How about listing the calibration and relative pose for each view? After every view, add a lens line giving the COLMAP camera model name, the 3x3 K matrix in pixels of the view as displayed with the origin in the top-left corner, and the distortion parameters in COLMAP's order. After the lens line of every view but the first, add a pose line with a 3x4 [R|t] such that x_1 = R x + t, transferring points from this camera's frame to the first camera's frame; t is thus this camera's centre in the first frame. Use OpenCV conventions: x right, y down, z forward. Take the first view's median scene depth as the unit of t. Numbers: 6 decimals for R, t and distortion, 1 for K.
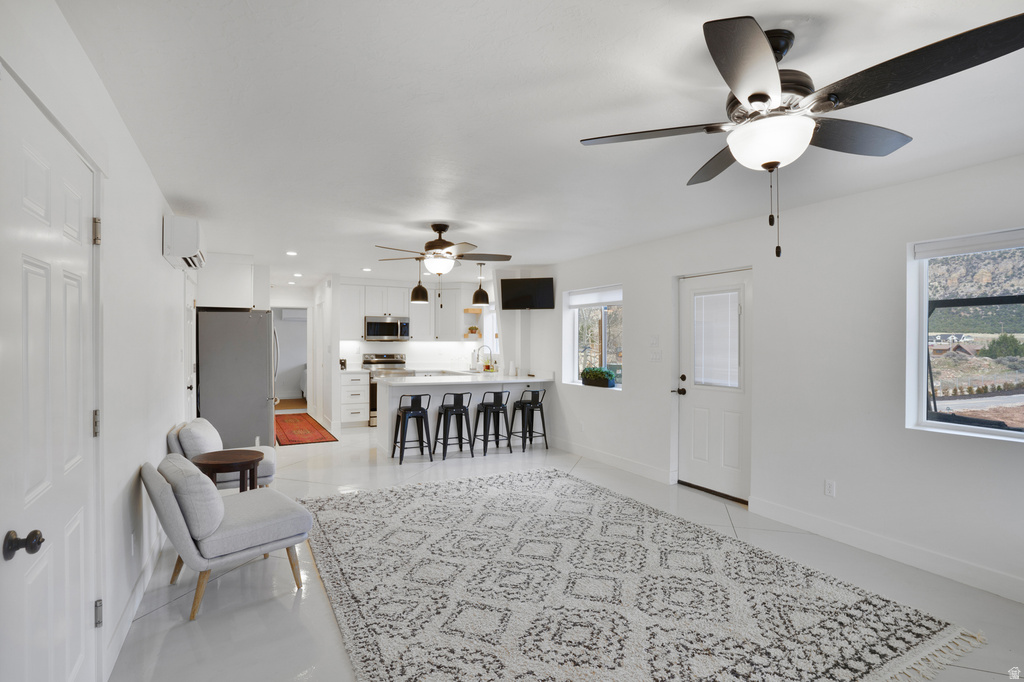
lens RADIAL K [[507.4, 0, 509.2], [0, 507.4, 341.0], [0, 0, 1]] dist [-0.044301, 0.009420]
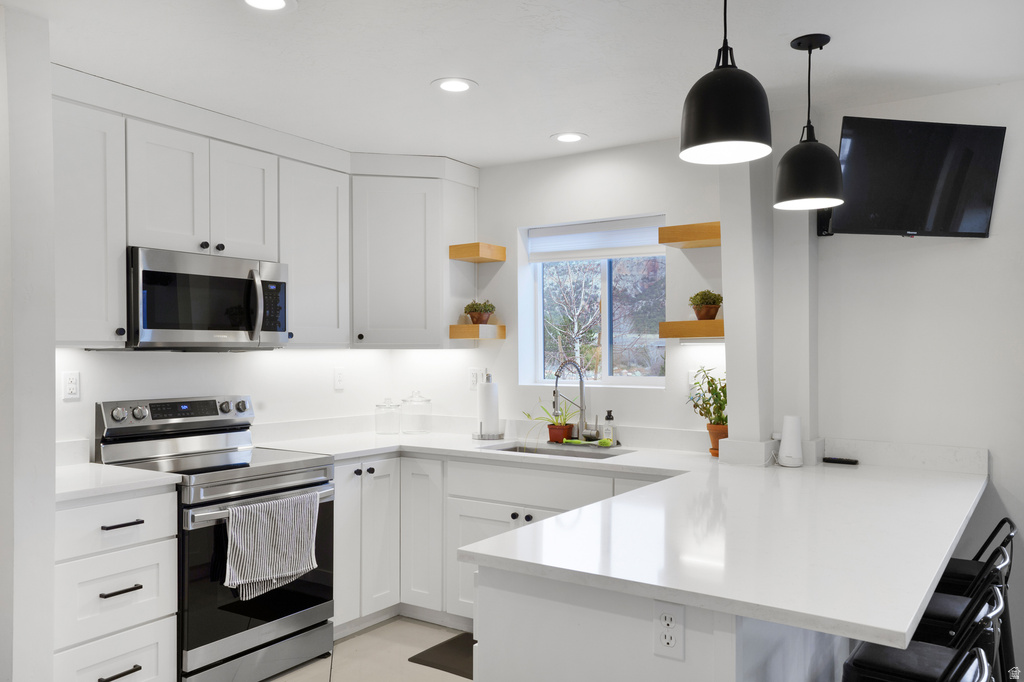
lens RADIAL K [[802.6, 0, 518.5], [0, 802.6, 347.3], [0, 0, 1]] dist [-0.004566, -0.004687]
pose [[0.882036, -0.004634, 0.471160, -0.291225], [0.004069, 0.999989, 0.002218, -0.001477], [-0.471165, -0.000039, 0.882045, 0.559875]]
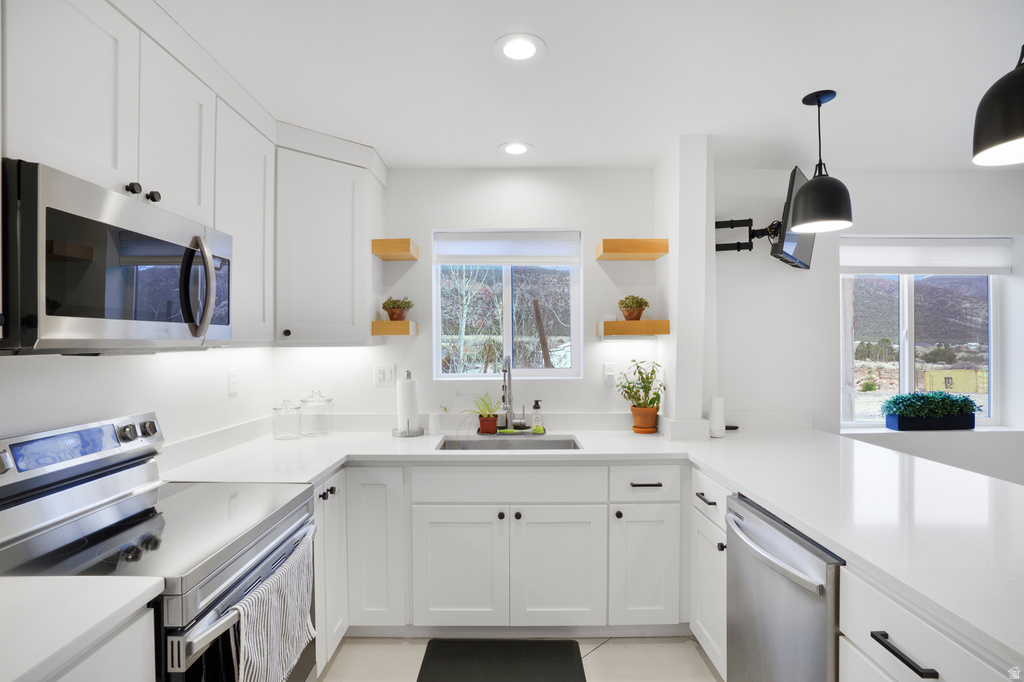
lens RADIAL K [[507.4, 0, 510.8], [0, 507.4, 332.4], [0, 0, 1]] dist [-0.044301, 0.009420]
pose [[0.462980, 0.008622, 0.886327, -0.324571], [0.005545, 0.999905, -0.012623, -0.003444], [-0.886352, 0.010759, 0.462888, 0.807748]]
